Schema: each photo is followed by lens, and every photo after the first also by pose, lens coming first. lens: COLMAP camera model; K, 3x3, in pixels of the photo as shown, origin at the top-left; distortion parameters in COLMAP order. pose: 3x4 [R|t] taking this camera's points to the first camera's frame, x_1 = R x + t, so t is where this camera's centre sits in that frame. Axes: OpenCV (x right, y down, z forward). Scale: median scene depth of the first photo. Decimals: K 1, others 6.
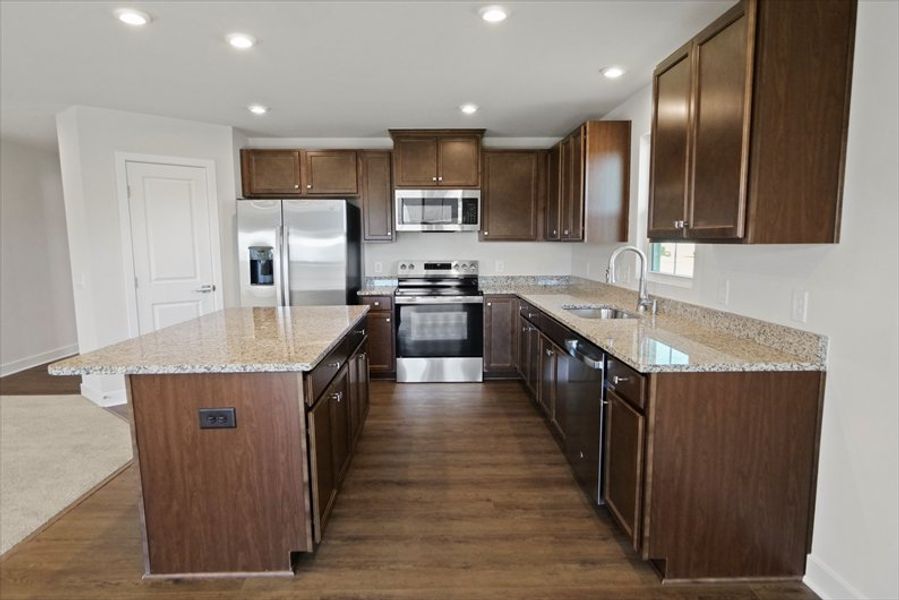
lens RADIAL K [[480.9, 0, 448.3], [0, 480.9, 298.9], [0, 0, 1]] dist [-0.004253, -0.000538]
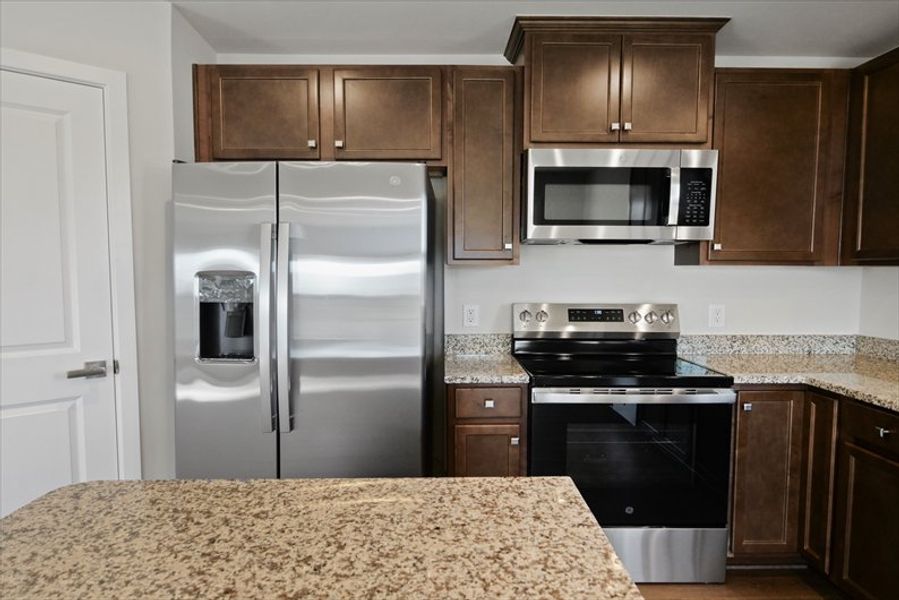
lens RADIAL K [[594.5, 0, 486.0], [0, 594.5, 302.2], [0, 0, 1]] dist [-0.006258, -0.002816]
pose [[0.999964, 0.007140, -0.004549, -0.147291], [-0.007413, 0.997980, -0.063095, -0.047087], [0.004089, 0.063127, 0.997997, 0.449340]]
